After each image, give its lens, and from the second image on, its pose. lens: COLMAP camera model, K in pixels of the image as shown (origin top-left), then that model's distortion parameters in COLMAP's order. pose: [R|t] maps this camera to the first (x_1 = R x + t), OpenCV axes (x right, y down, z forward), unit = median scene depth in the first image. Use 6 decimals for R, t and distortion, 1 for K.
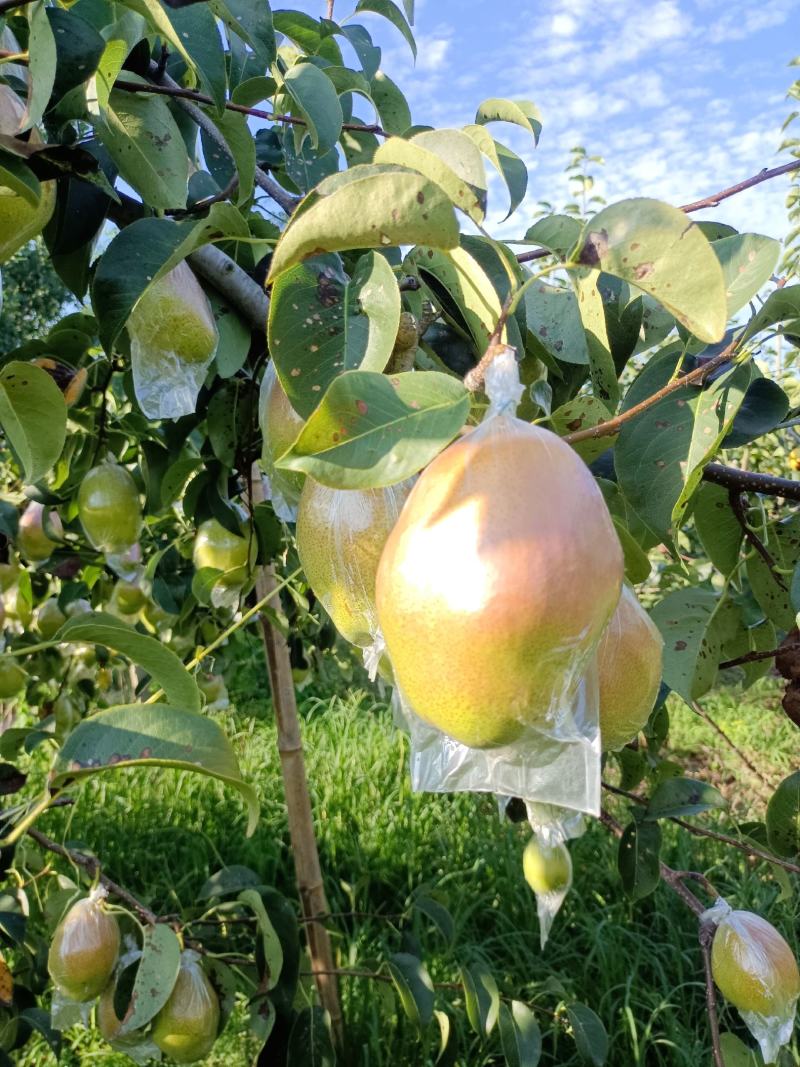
lens RADIAL K [[801.9, 0, 428.0], [0, 801.9, 533.1], [0, 0, 1]] dist [0.035774, -0.083541]
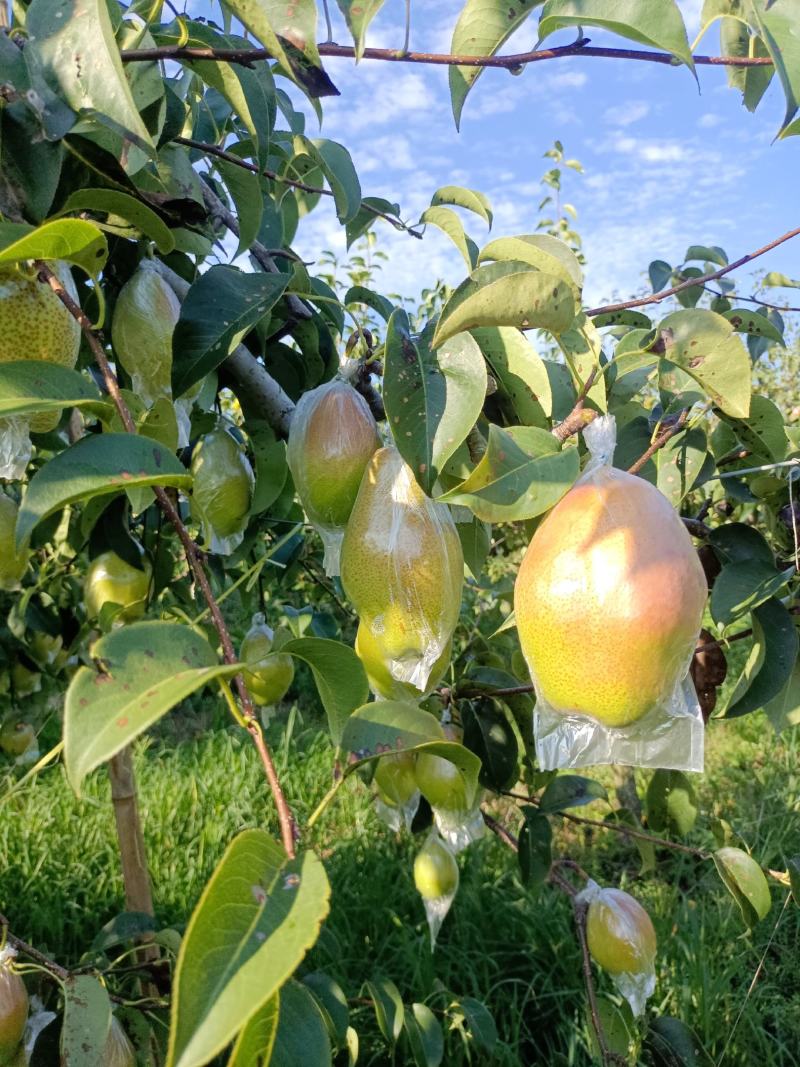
lens RADIAL K [[801.9, 0, 428.0], [0, 801.9, 533.1], [0, 0, 1]] dist [0.035774, -0.083541]
pose [[0.950033, 0.006506, 0.312080, -0.226017], [0.007933, 0.998957, -0.044974, 0.006909], [-0.312047, 0.045202, 0.948991, -0.048180]]
